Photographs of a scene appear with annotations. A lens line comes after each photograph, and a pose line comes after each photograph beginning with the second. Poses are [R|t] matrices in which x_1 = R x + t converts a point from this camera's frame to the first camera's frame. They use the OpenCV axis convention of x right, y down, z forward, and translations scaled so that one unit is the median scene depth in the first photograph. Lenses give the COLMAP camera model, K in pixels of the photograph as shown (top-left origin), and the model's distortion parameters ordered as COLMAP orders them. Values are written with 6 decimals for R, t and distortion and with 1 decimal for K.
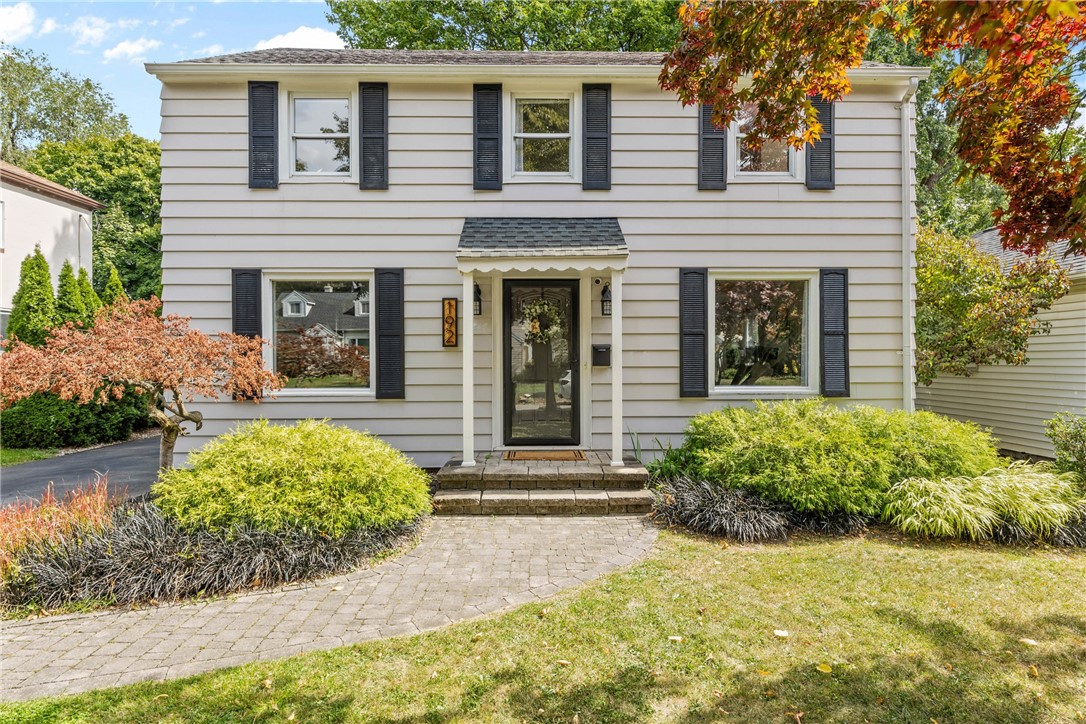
lens RADIAL K [[605.3, 0, 543.0], [0, 605.3, 362.0], [0, 0, 1]] dist [0.000054, -0.000005]
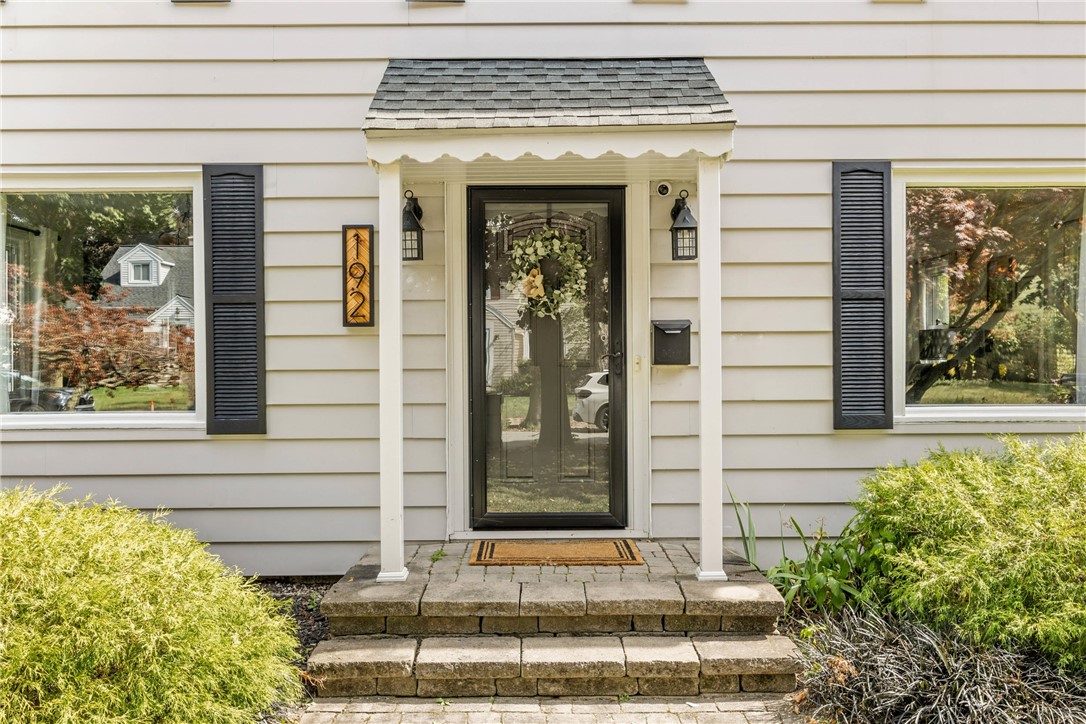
lens RADIAL K [[924.6, 0, 543.0], [0, 924.6, 362.0], [0, 0, 1]] dist [0.000311, 0.000299]
pose [[0.999991, -0.002849, -0.003202, -0.003872], [0.002859, 0.999992, 0.002832, 0.001847], [0.003194, -0.002841, 0.999991, 0.268913]]
